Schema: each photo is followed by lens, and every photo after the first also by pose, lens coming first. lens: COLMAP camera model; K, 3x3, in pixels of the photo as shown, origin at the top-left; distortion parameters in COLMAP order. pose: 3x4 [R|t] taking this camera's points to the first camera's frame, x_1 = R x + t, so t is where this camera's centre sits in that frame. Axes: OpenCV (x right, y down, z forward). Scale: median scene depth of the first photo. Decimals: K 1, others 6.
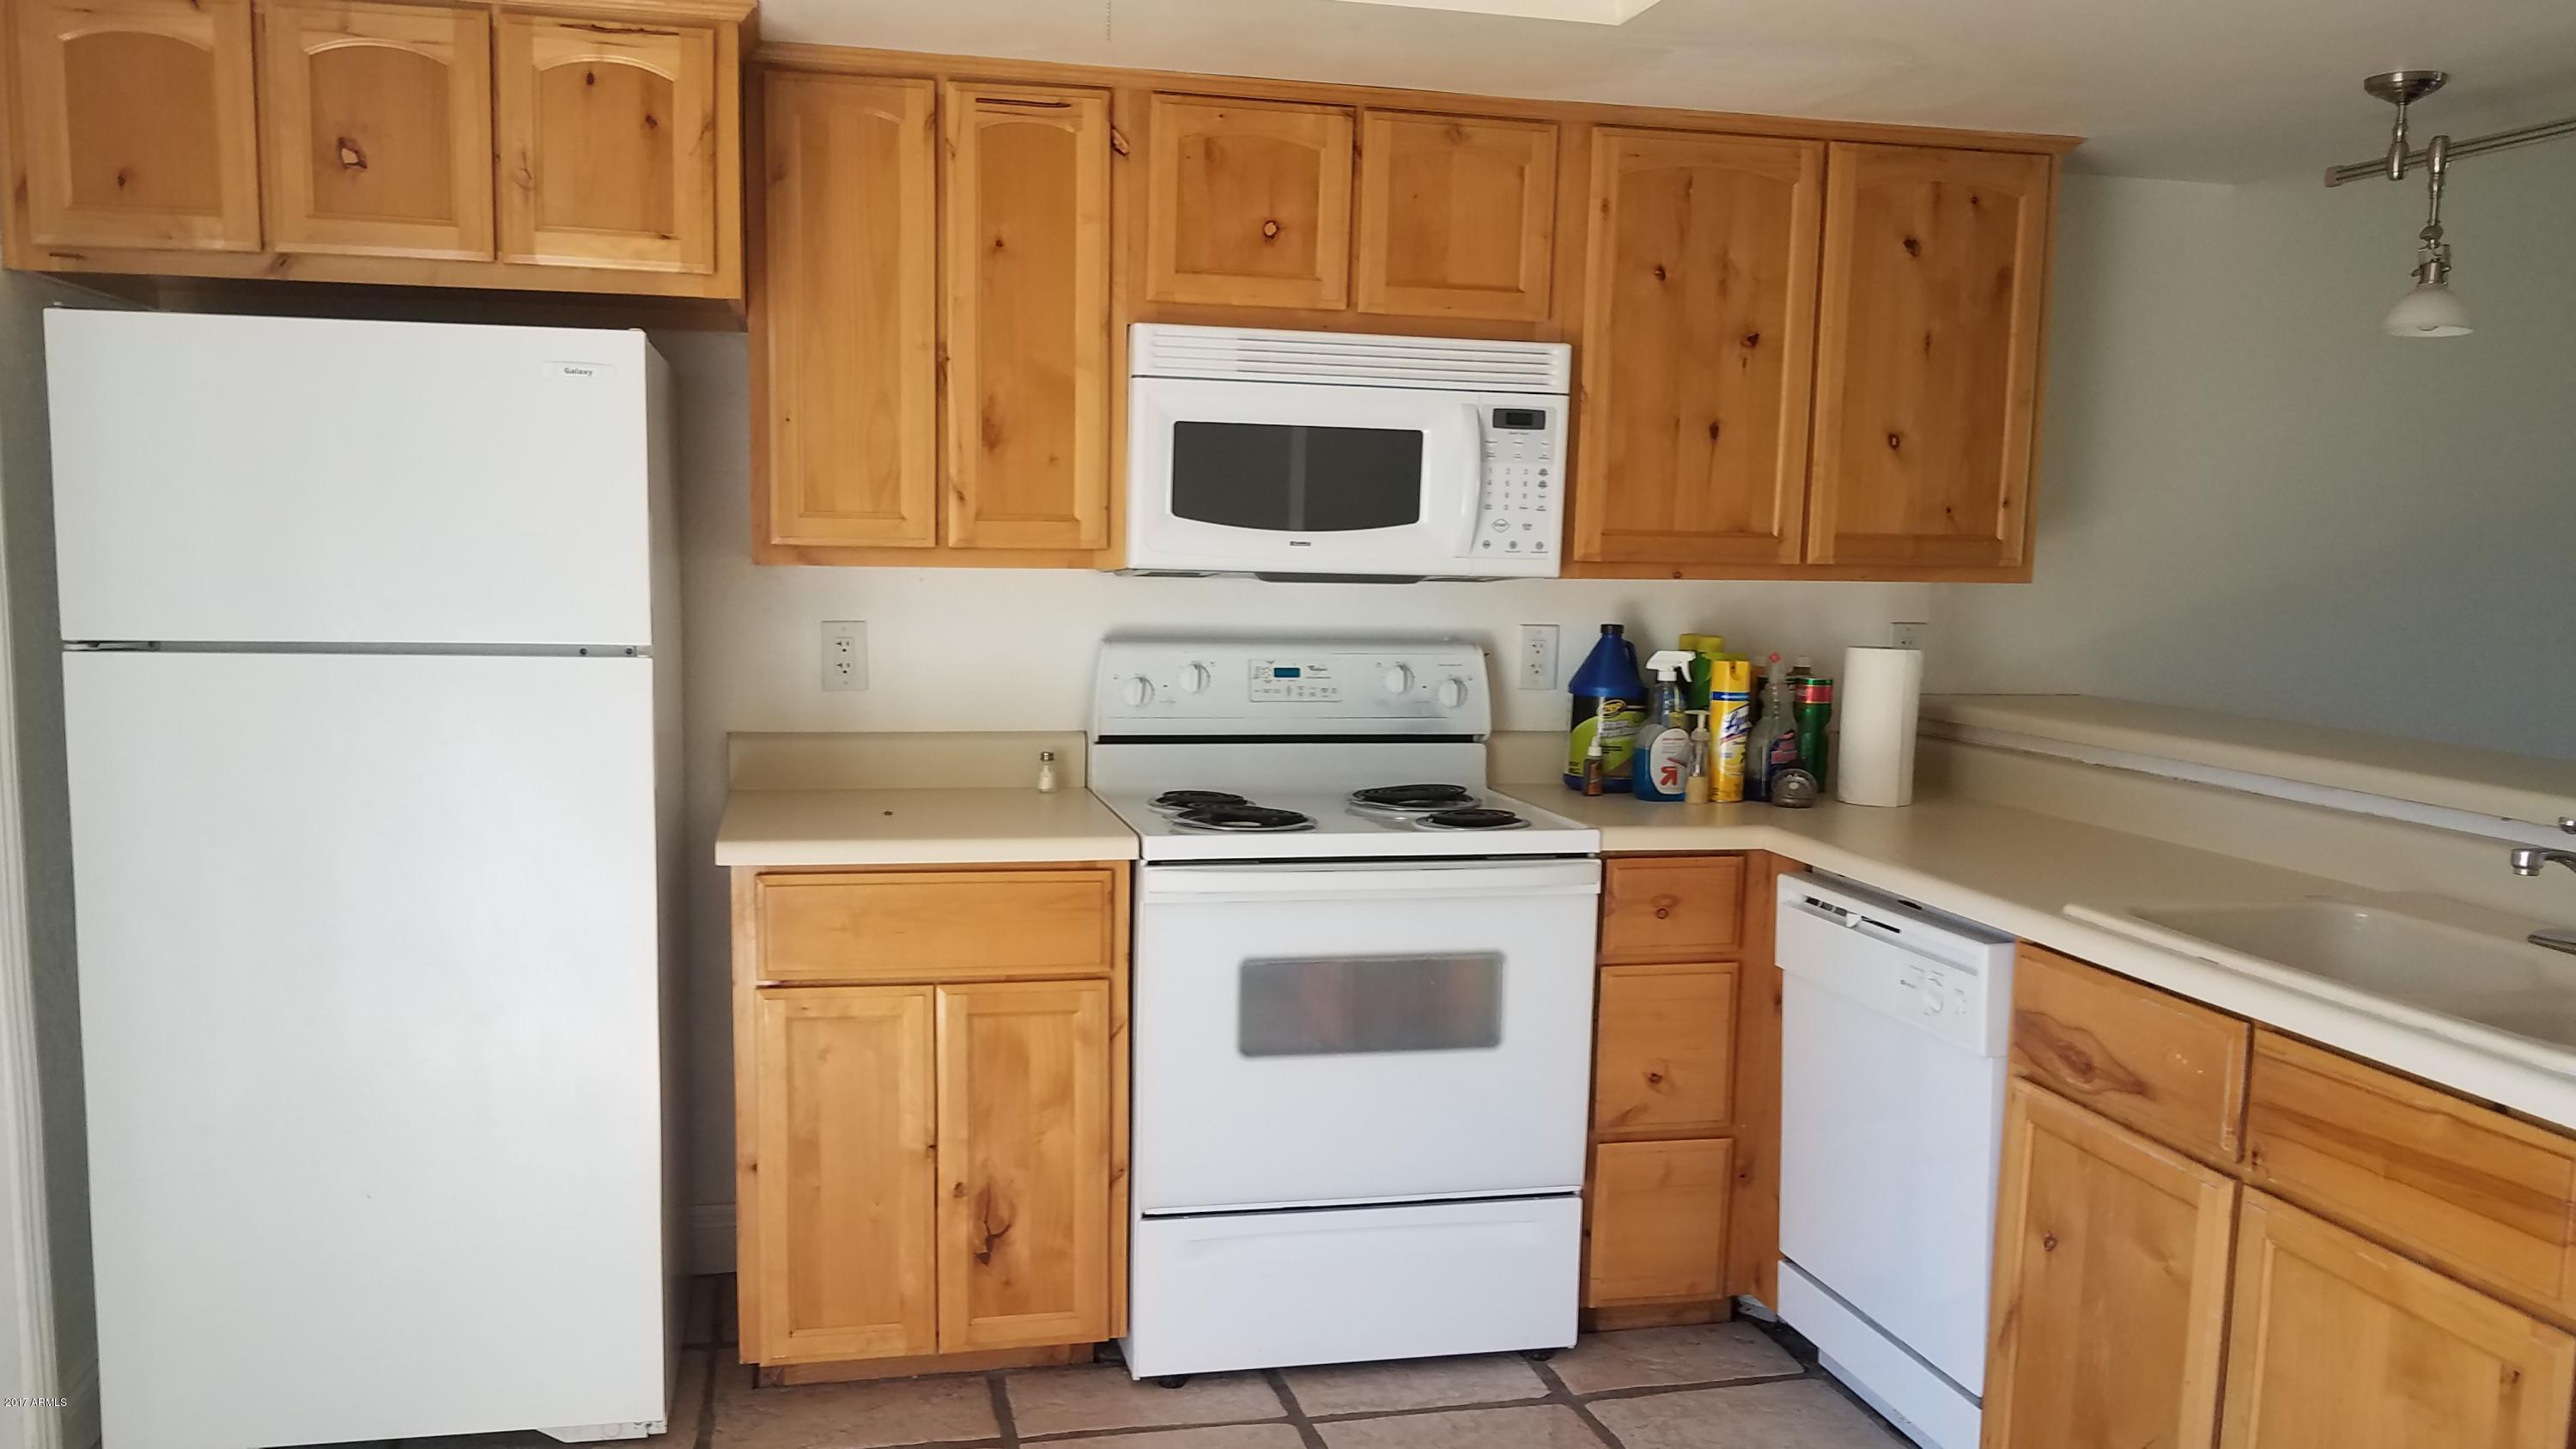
lens RADIAL K [[1953.9, 0, 1281.4], [0, 1953.9, 798.9], [0, 0, 1]] dist [0.030613, -0.000271]
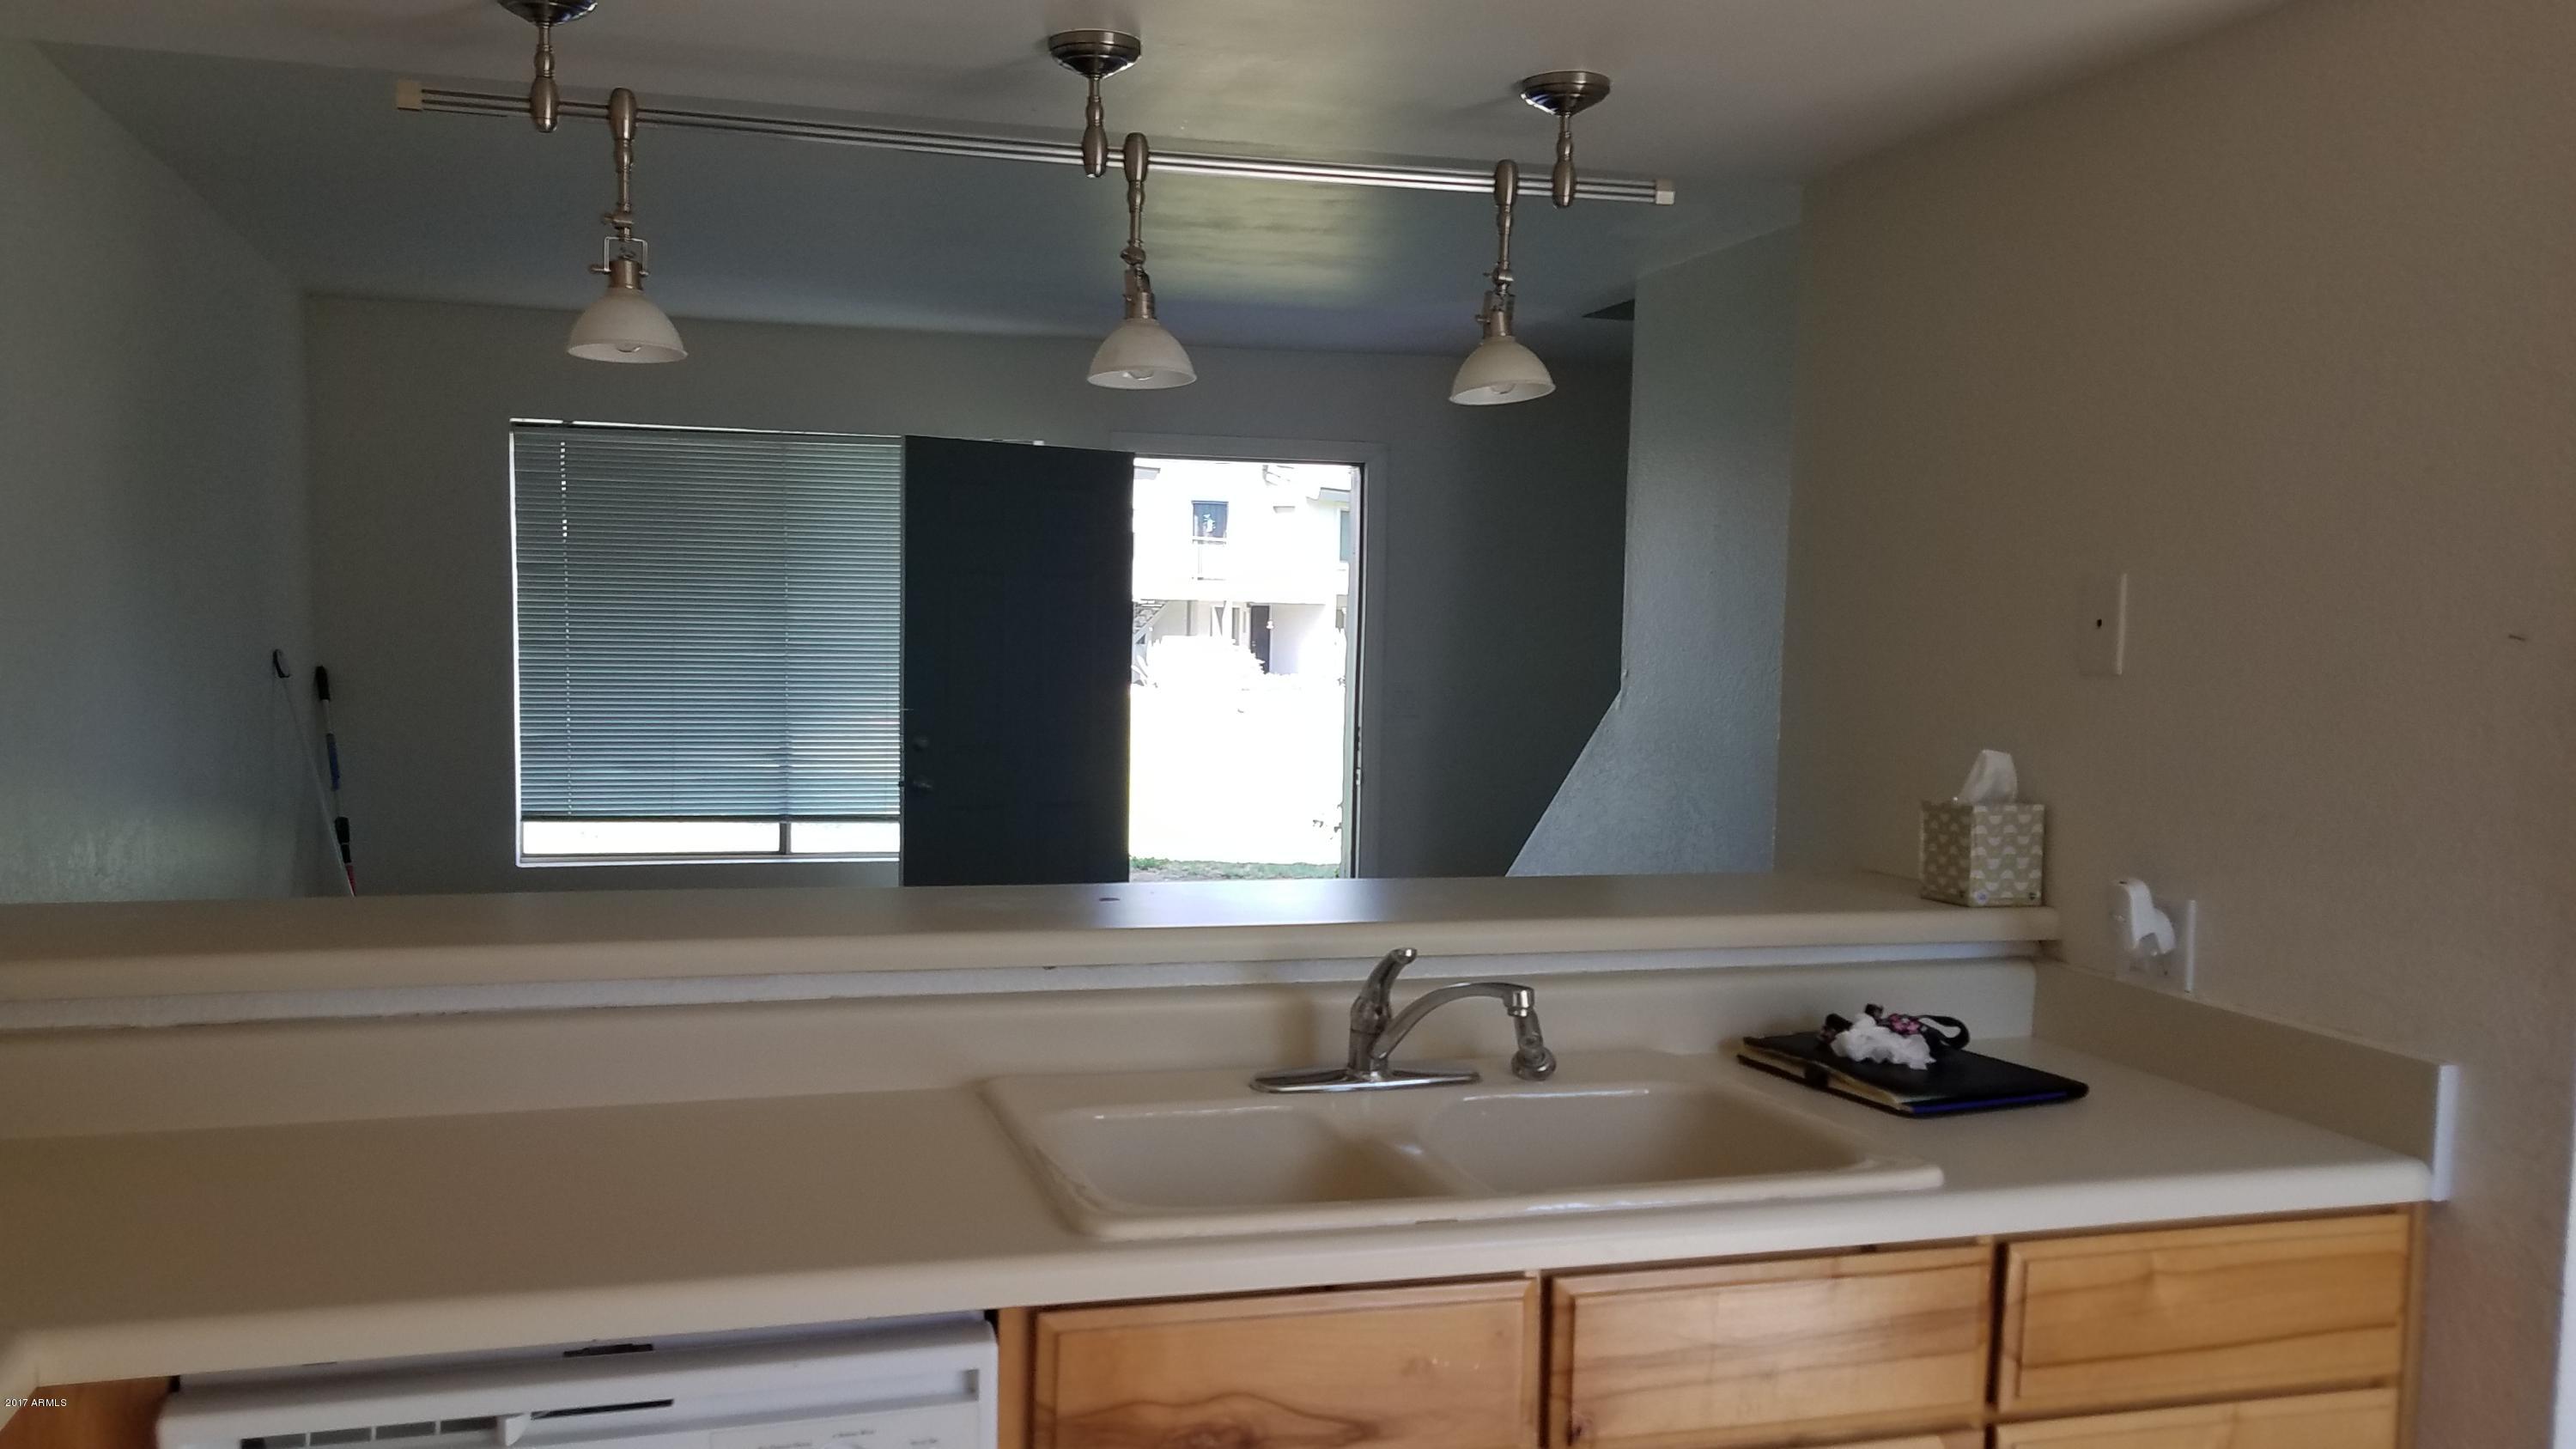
lens RADIAL K [[1953.9, 0, 1281.4], [0, 1953.9, 798.9], [0, 0, 1]] dist [0.030613, -0.000271]
pose [[-0.025488, -0.100139, 0.994647, -0.179291], [0.128402, 0.986401, 0.102599, -0.116393], [-0.991395, 0.130330, -0.012284, 0.794416]]
